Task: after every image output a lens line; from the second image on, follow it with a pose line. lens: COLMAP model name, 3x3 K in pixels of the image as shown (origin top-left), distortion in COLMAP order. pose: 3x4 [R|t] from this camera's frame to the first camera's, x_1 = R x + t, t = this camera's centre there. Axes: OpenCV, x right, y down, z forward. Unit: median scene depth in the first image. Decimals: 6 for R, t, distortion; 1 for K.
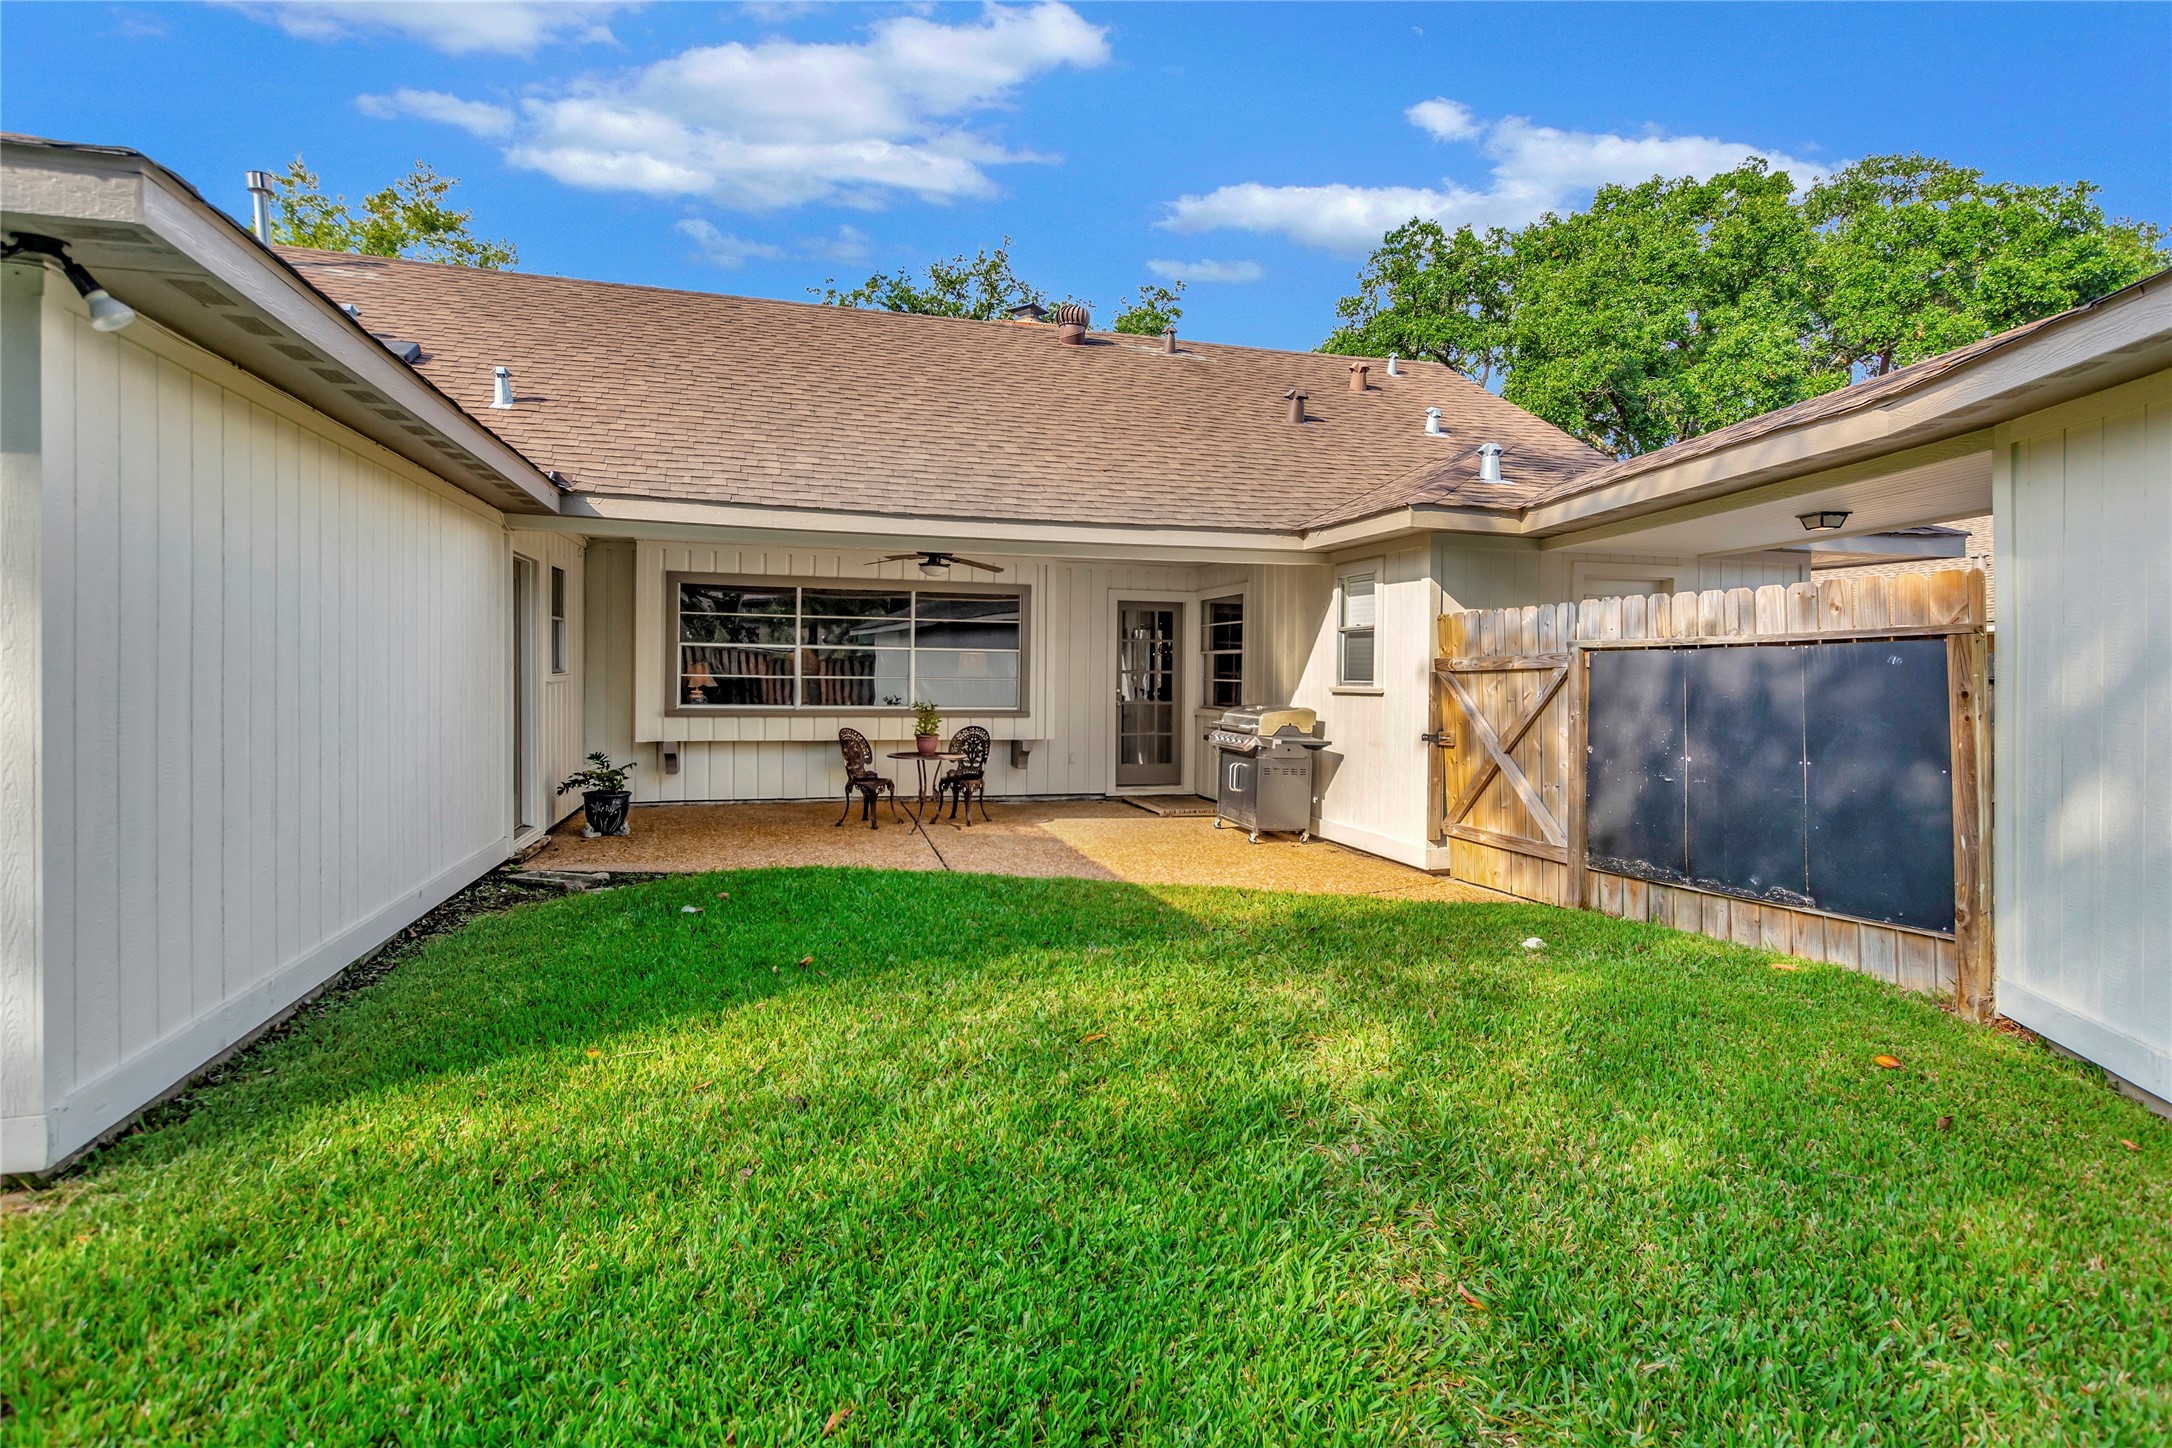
lens RADIAL K [[1070.1, 0, 1090.4], [0, 1070.1, 668.6], [0, 0, 1]] dist [-0.000567, -0.000642]
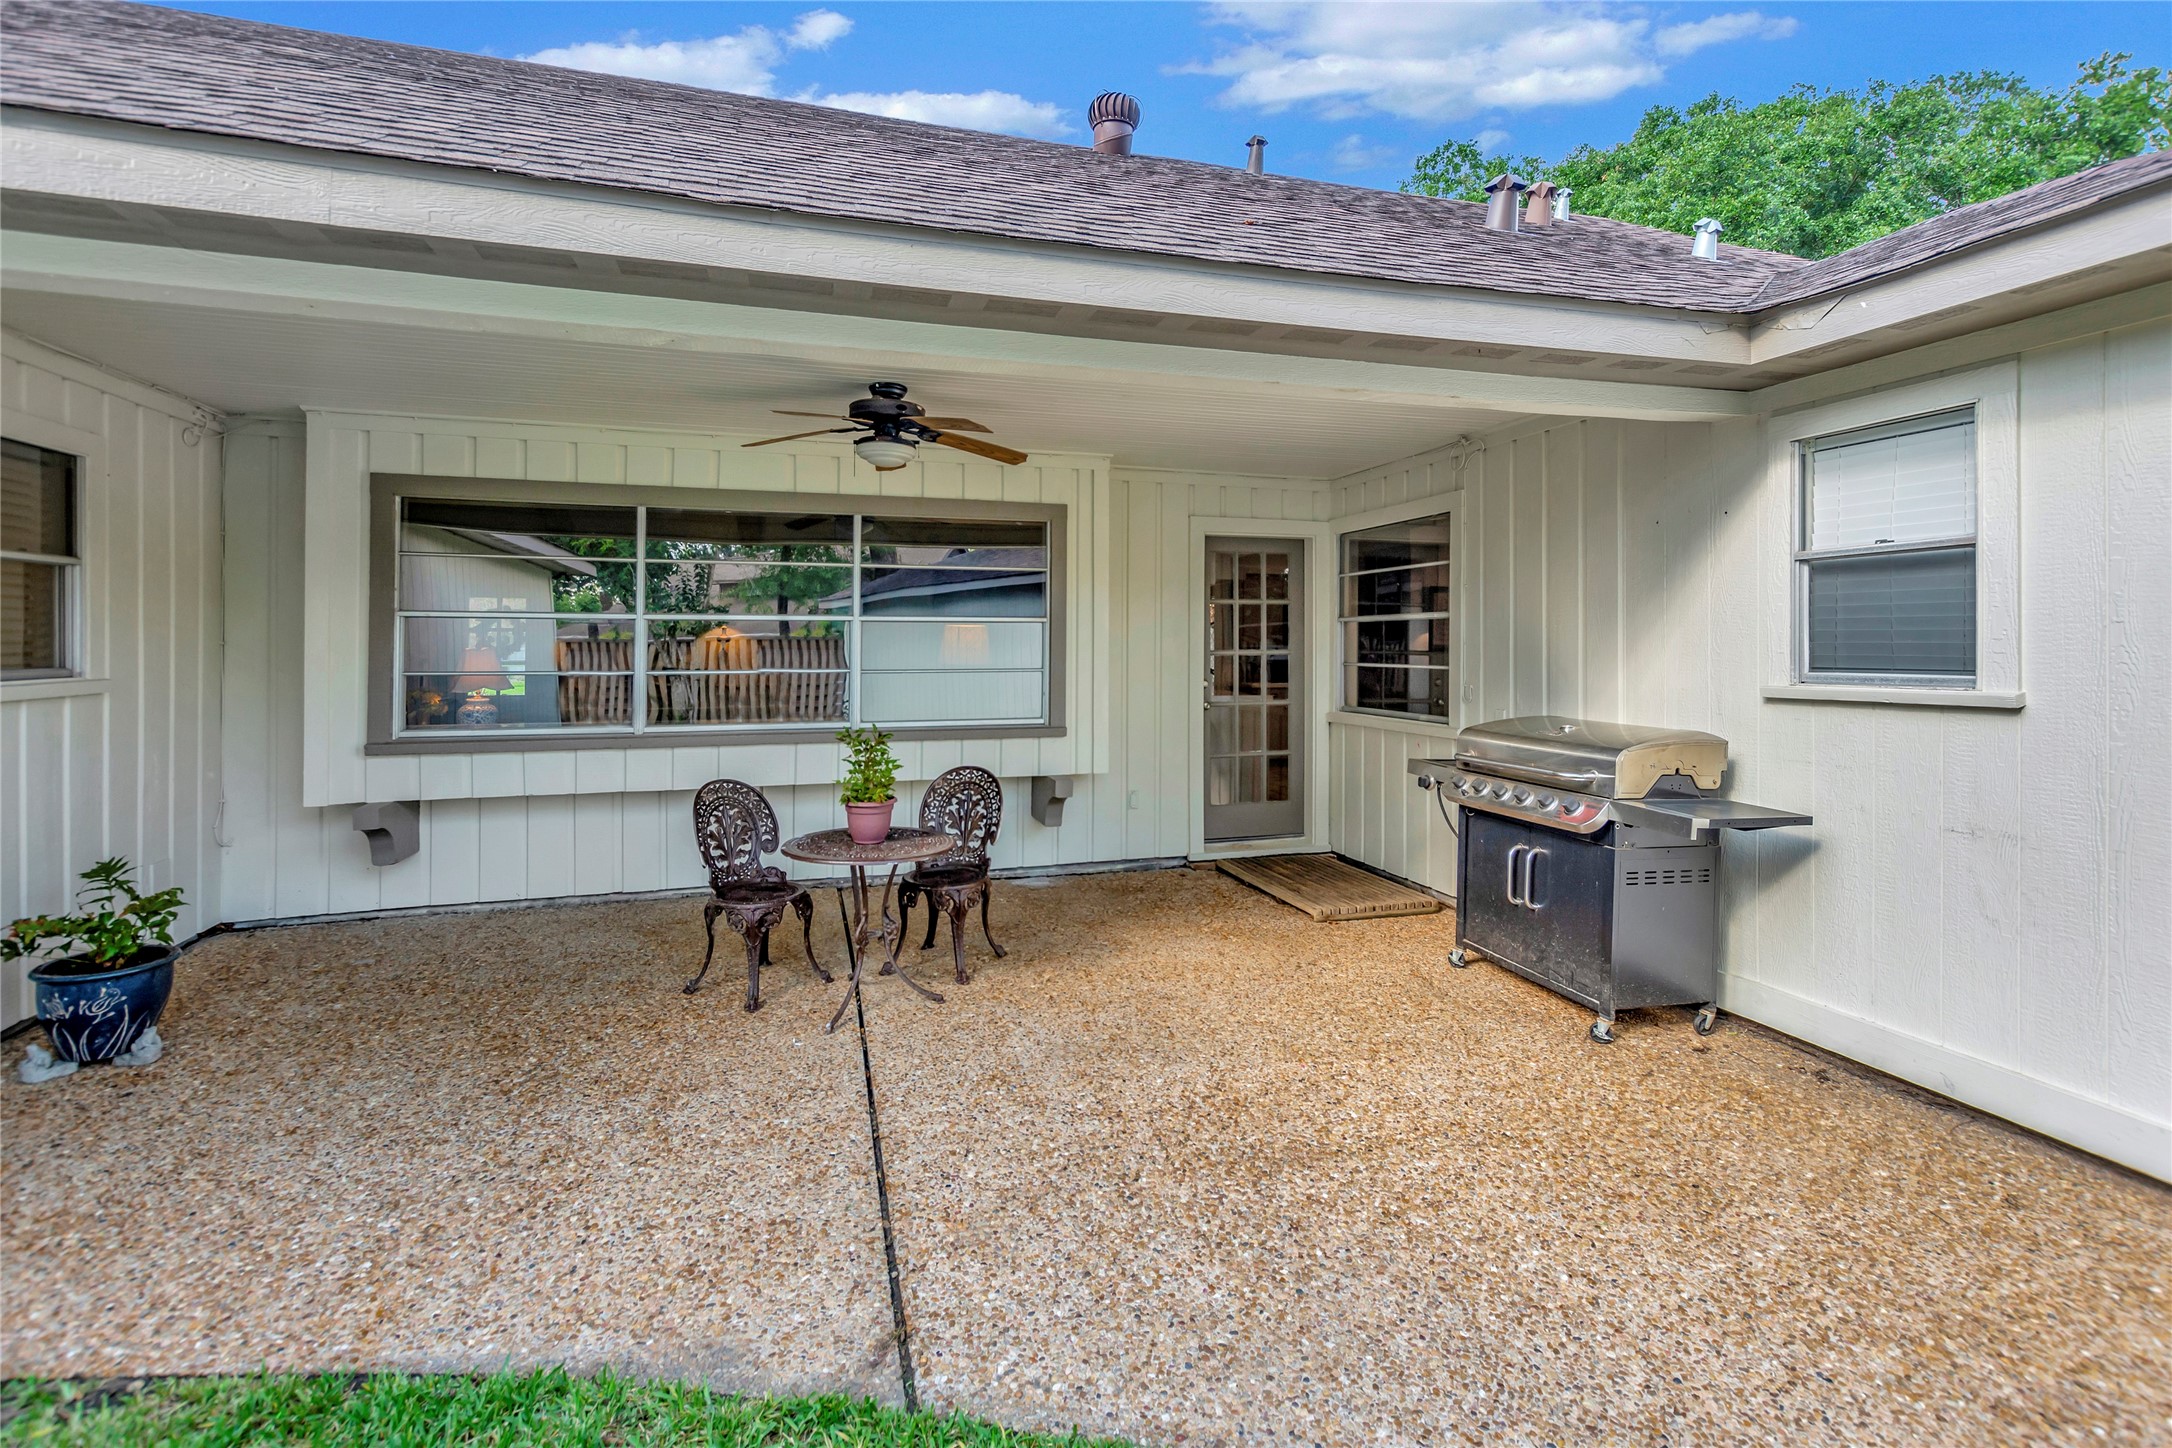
lens RADIAL K [[967.5, 0, 1082.3], [0, 967.5, 628.5], [0, 0, 1]] dist [0.006511, -0.004124]
pose [[0.999820, -0.013601, 0.013212, -0.058447], [0.013813, 0.999775, -0.016086, -0.003592], [-0.012990, 0.016265, 0.999783, 0.523833]]
